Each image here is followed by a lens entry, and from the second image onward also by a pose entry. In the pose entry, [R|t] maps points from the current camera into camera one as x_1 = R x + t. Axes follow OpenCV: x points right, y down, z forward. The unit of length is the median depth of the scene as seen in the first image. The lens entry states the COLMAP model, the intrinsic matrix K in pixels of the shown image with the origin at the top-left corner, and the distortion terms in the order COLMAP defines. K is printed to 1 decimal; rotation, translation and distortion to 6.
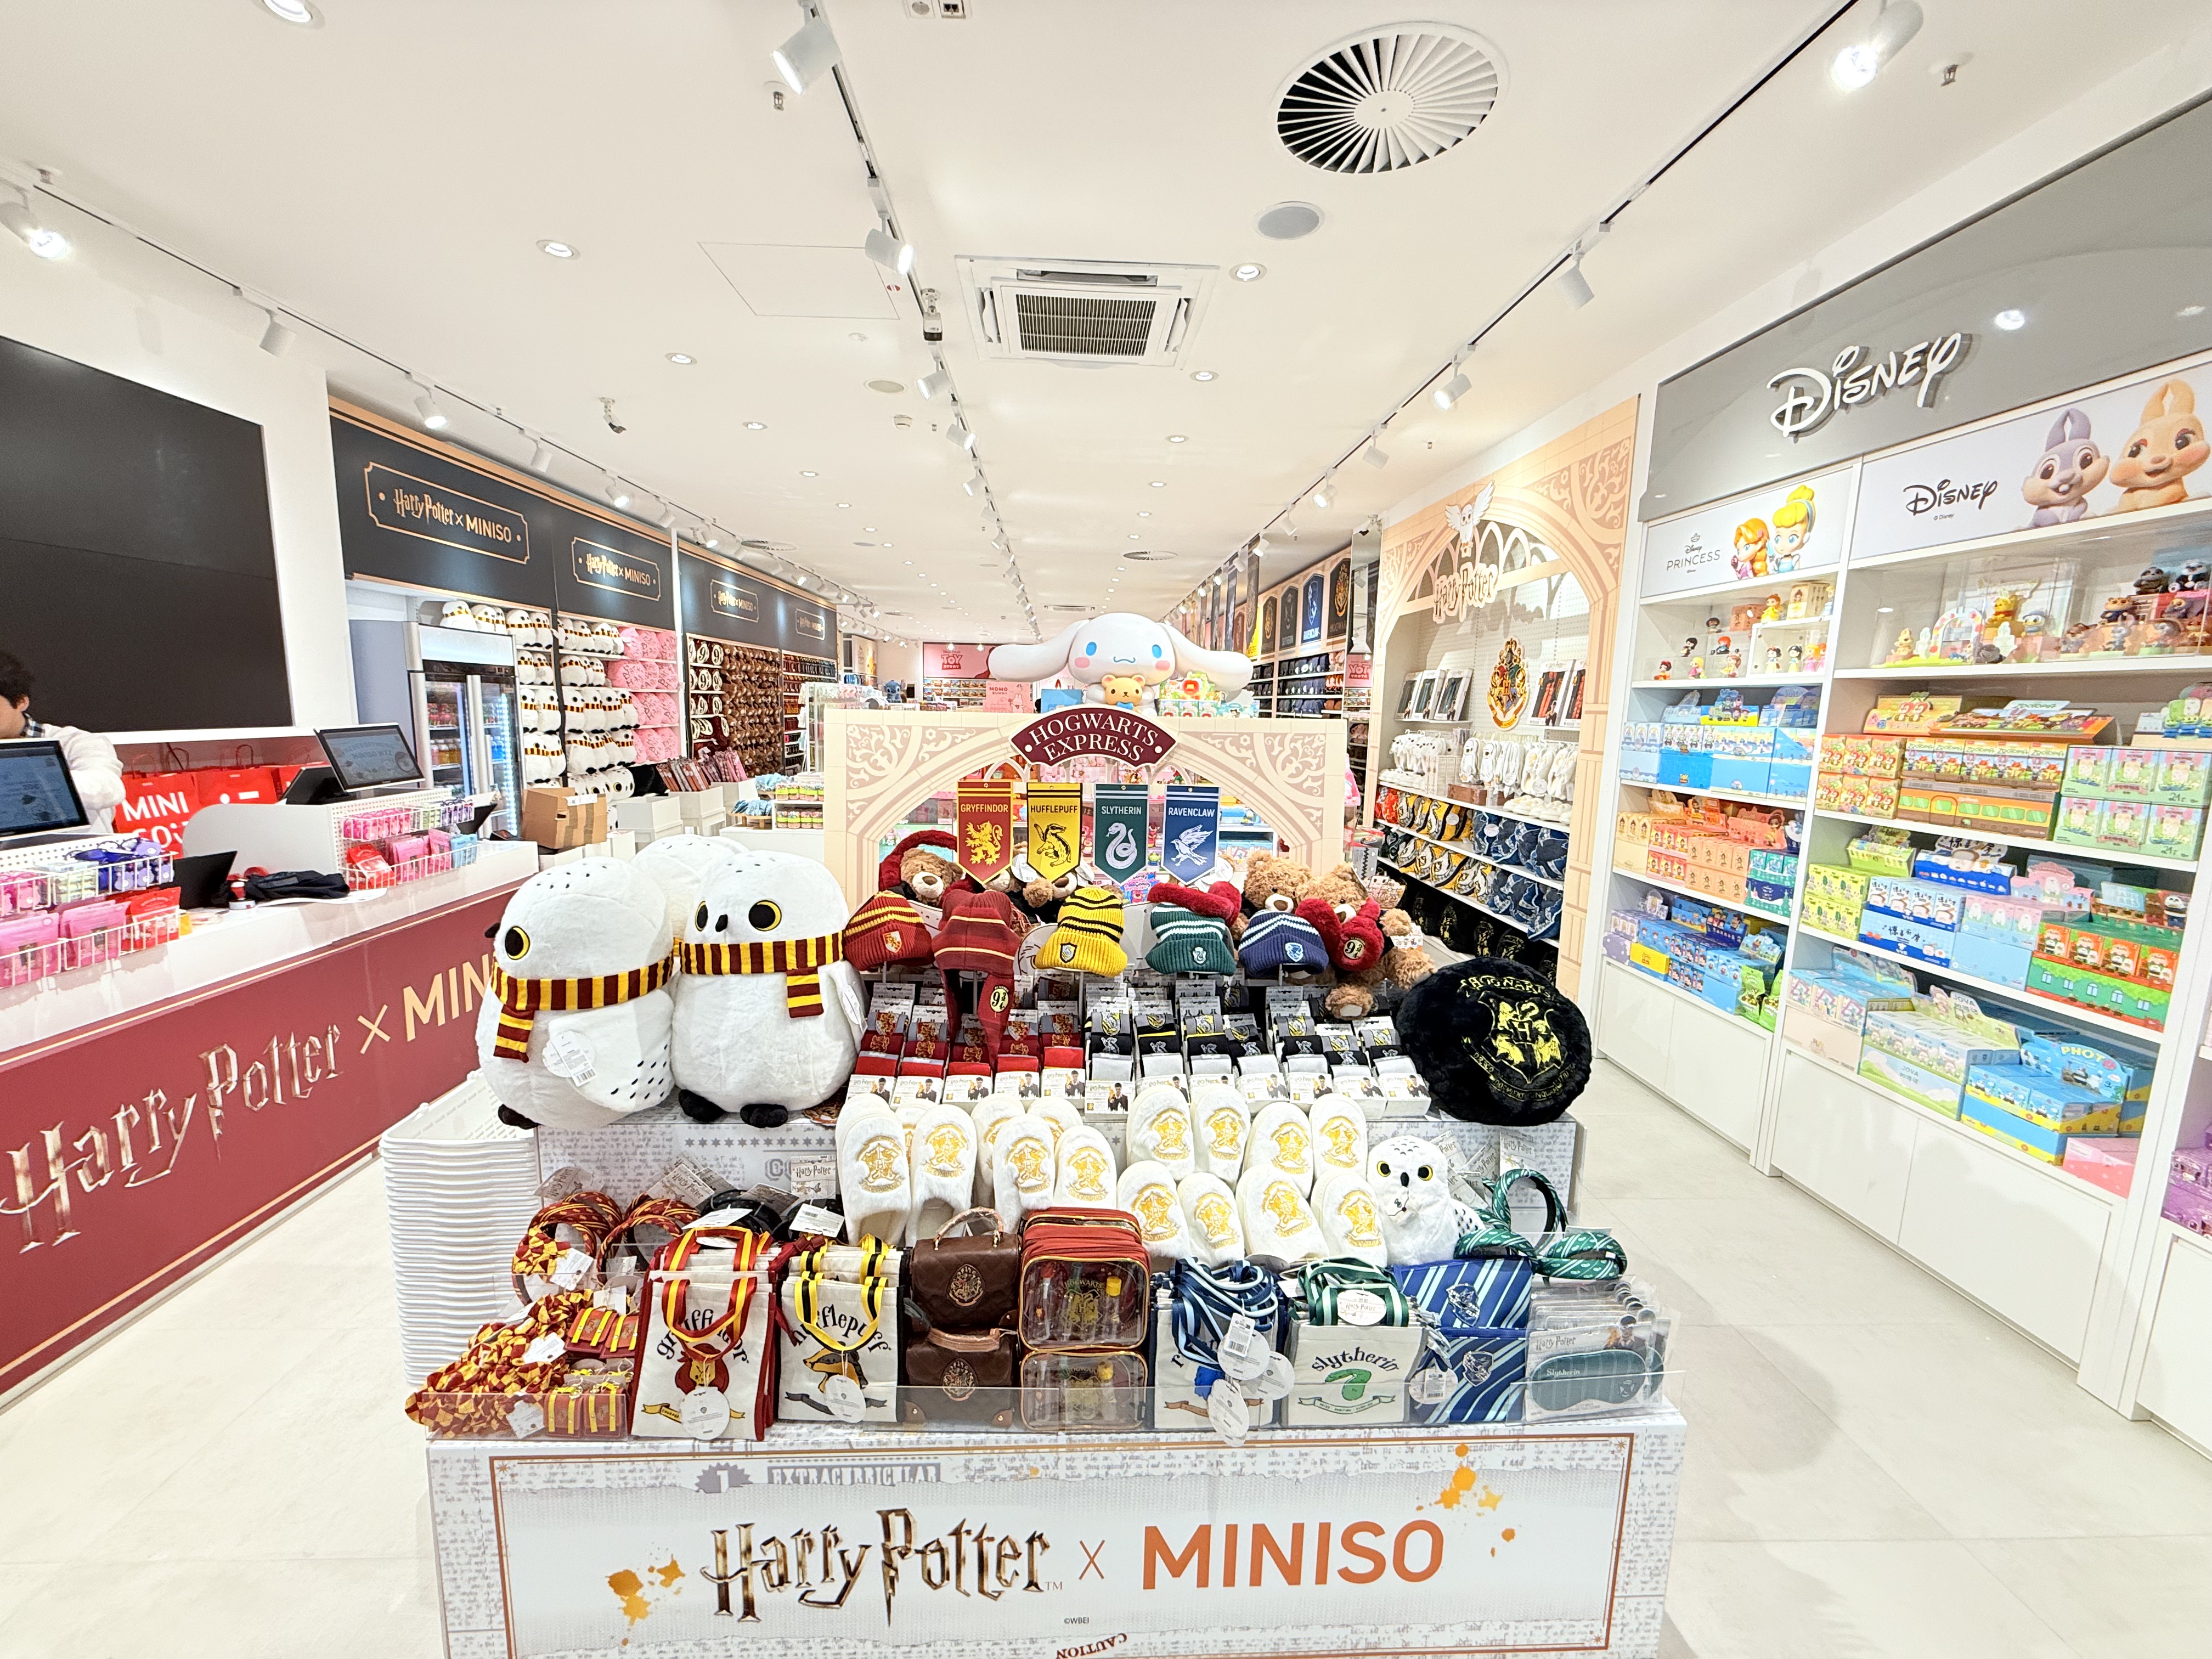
lens RADIAL K [[873.1, 0, 1106.0], [0, 873.1, 829.5], [0, 0, 1]] dist [-0.002127, -0.000240]
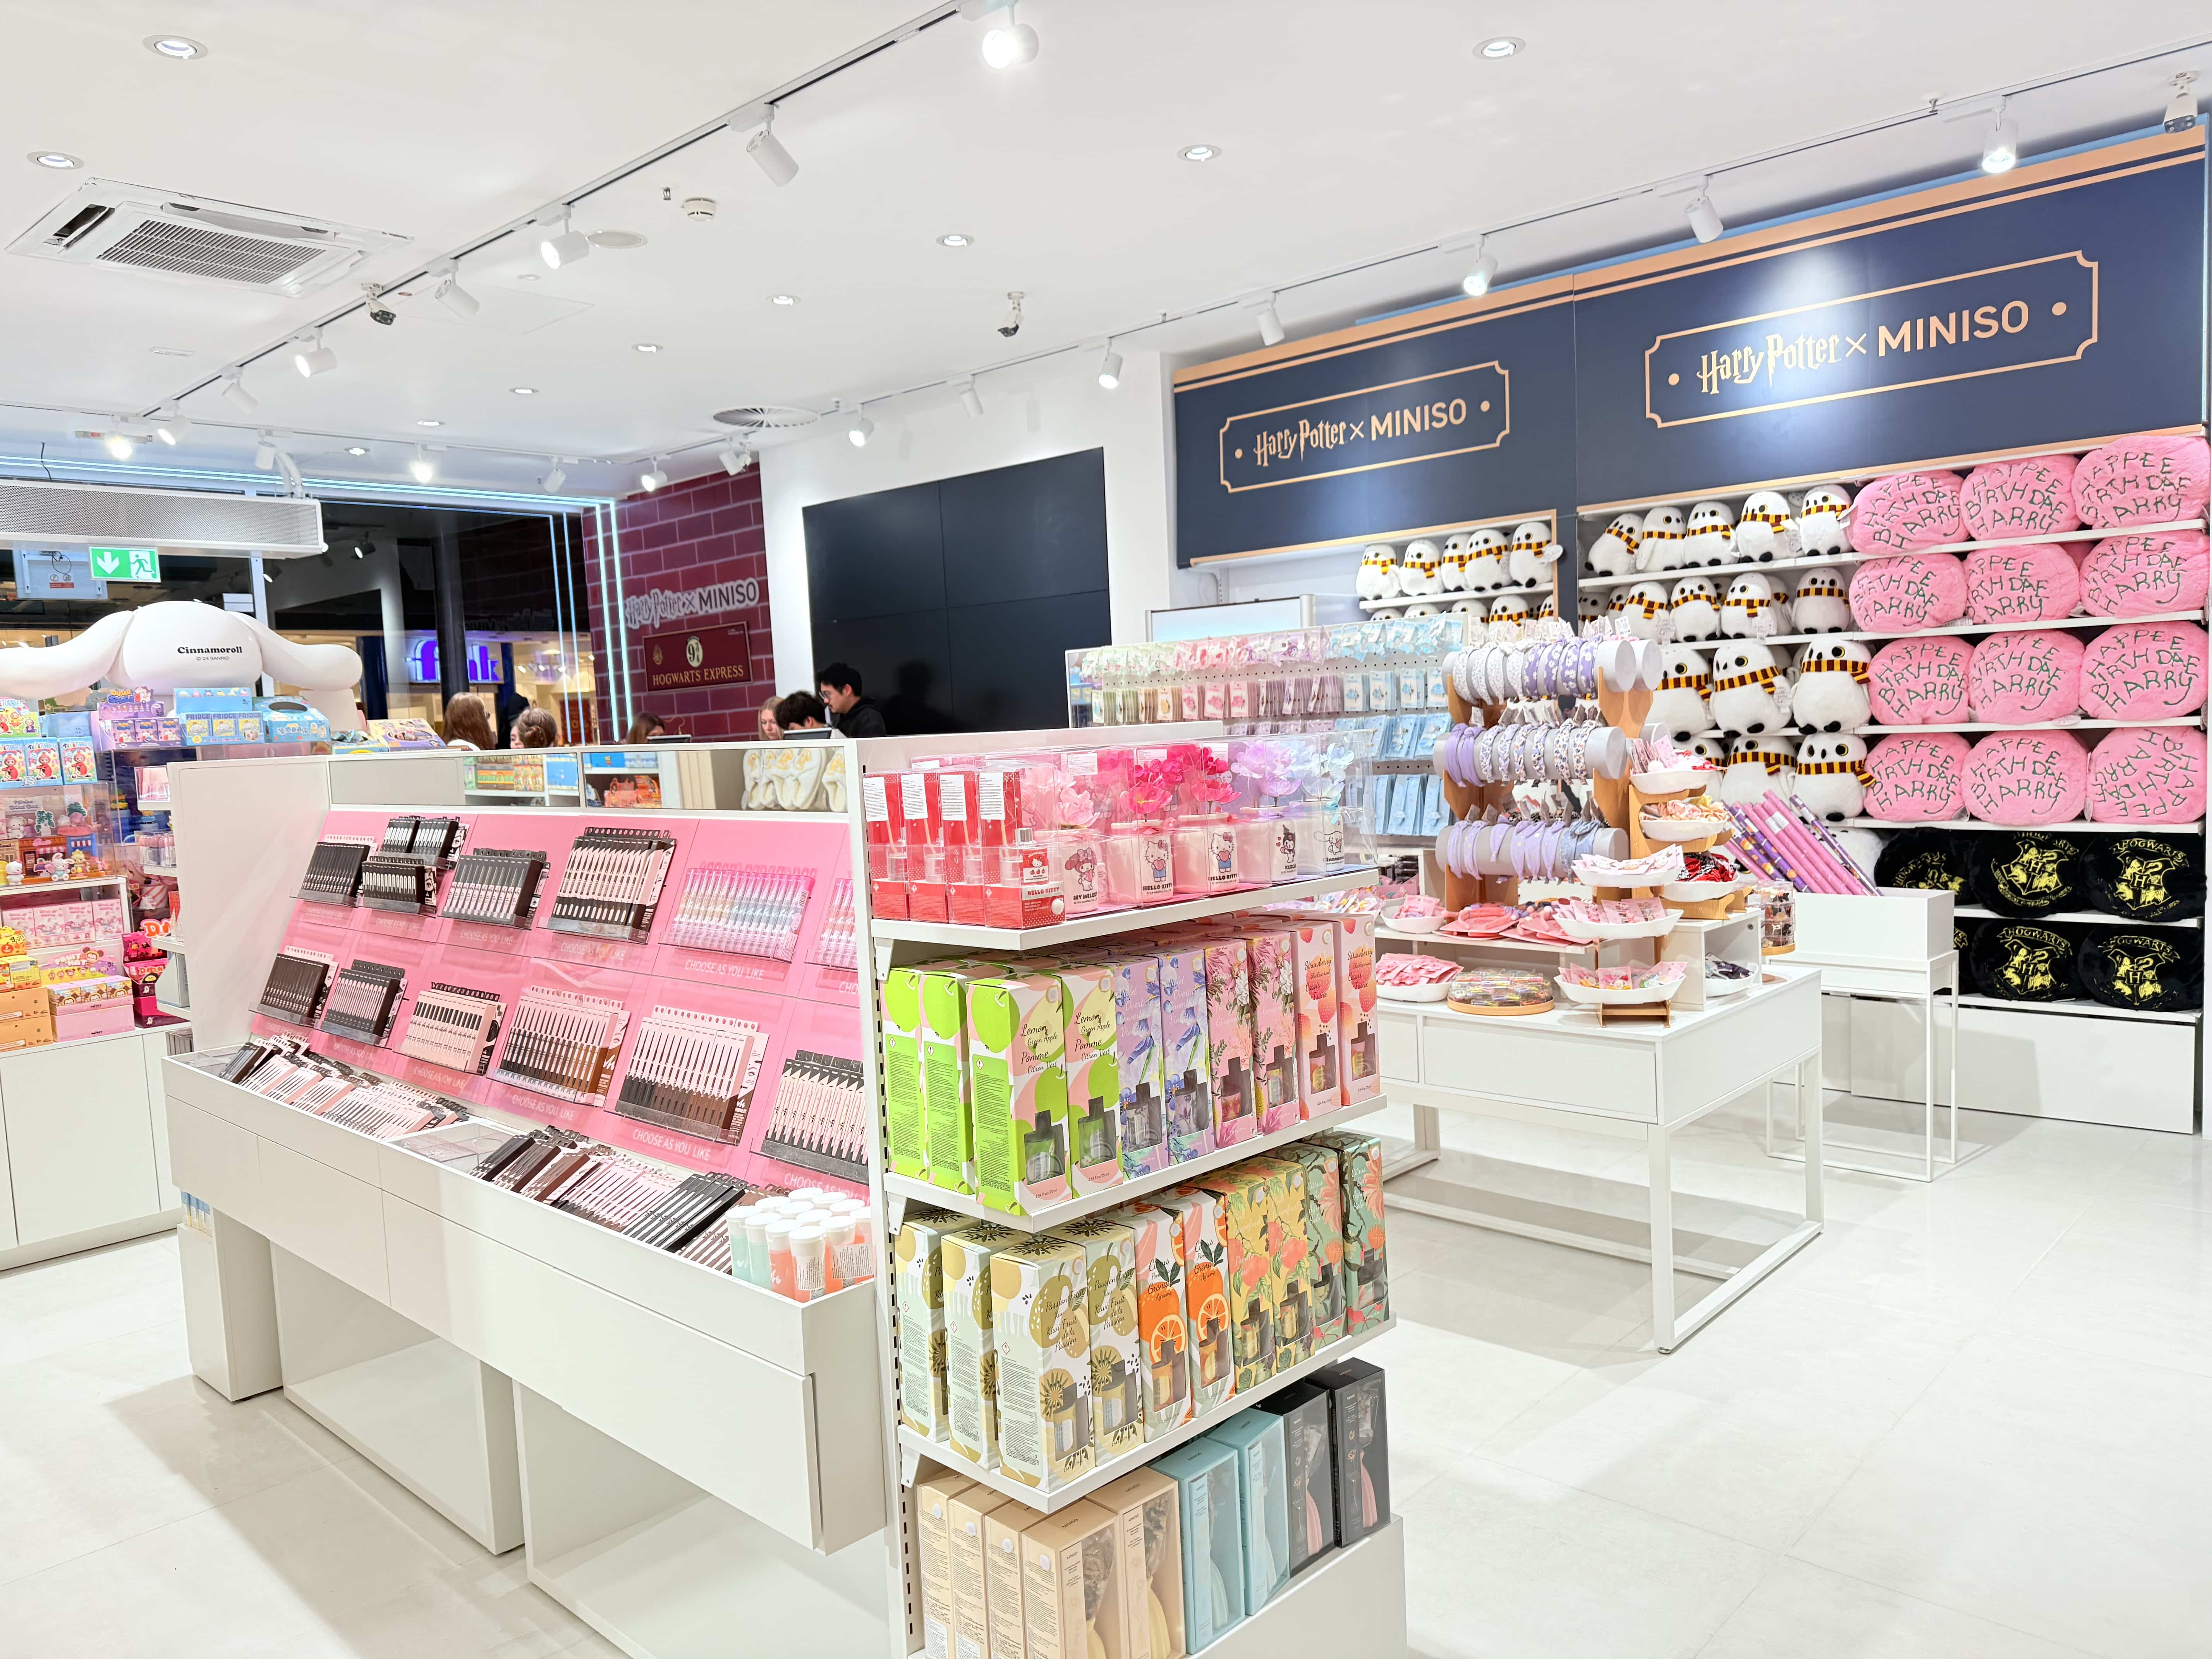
lens RADIAL K [[1564.8, 0, 1106.0], [0, 1564.8, 829.5], [0, 0, 1]] dist [0.087244, -0.000007]
pose [[-0.717356, 0.074847, -0.692675, 0.730756], [-0.062823, 0.983213, 0.171303, -0.621625], [0.693869, 0.166401, -0.700611, 4.518244]]
